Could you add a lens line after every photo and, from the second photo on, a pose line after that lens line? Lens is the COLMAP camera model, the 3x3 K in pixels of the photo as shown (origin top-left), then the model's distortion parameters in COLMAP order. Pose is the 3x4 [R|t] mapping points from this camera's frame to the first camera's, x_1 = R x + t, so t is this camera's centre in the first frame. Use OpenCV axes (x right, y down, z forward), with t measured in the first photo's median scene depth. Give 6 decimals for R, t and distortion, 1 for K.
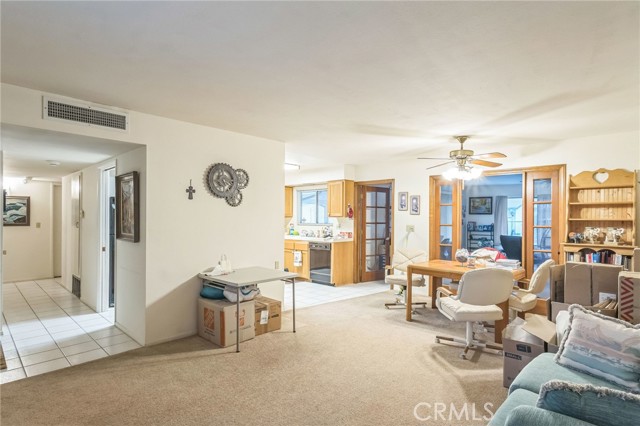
lens RADIAL K [[334.5, 0, 320.0], [0, 334.5, 213.0], [0, 0, 1]] dist [-0.001482, -0.000124]
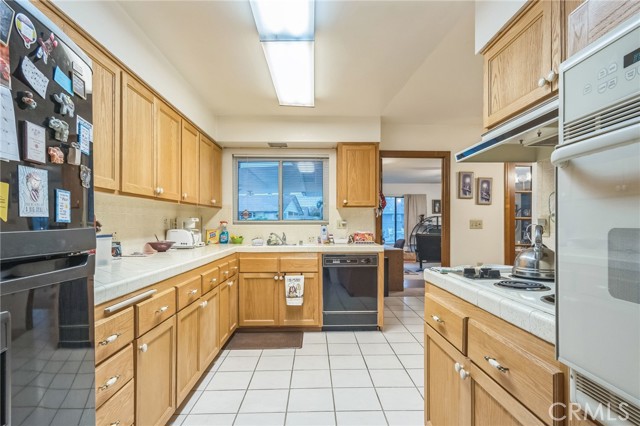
lens RADIAL K [[334.5, 0, 320.0], [0, 334.5, 213.0], [0, 0, 1]] dist [-0.001482, -0.000124]
pose [[0.699880, 0.018322, 0.714026, -0.297791], [-0.006916, 0.999798, -0.018875, 0.024825], [-0.714227, 0.008272, 0.699865, 0.478023]]
